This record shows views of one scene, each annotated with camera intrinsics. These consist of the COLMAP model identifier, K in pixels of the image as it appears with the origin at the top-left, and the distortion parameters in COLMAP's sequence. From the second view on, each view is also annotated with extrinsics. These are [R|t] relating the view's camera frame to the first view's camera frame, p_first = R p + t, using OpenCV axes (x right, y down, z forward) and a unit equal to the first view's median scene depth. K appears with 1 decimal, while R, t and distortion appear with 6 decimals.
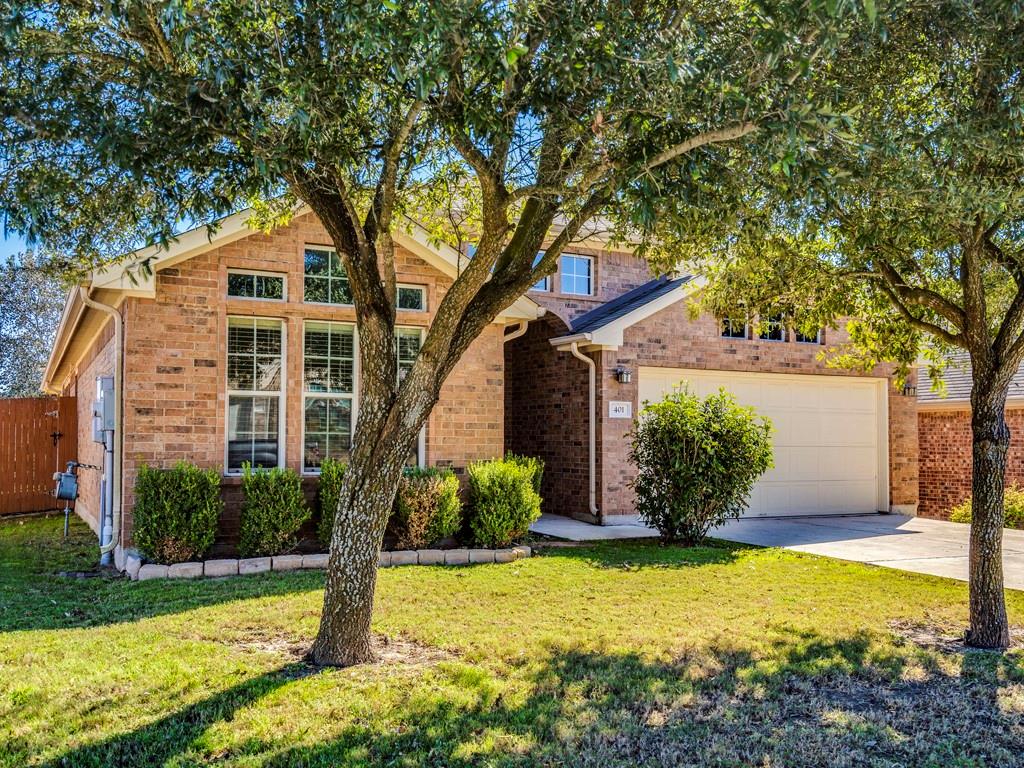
lens RADIAL K [[960.2, 0, 497.4], [0, 960.2, 414.8], [0, 0, 1]] dist [0.012700, 0.000000]
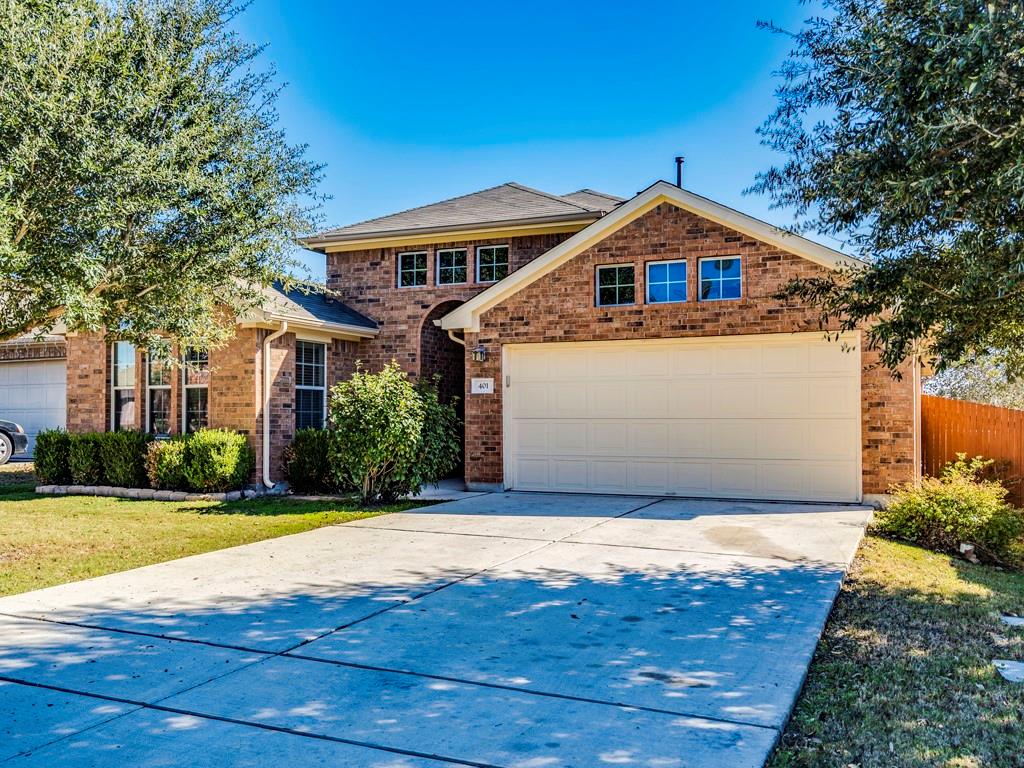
lens RADIAL K [[921.7, 0, 552.5], [0, 921.7, 407.7], [0, 0, 1]] dist [0.014517, -0.007110]
pose [[0.626094, -0.019034, -0.779515, 1.558411], [0.026370, 0.999647, -0.003230, 0.038805], [0.779302, -0.018533, 0.626375, 0.642689]]
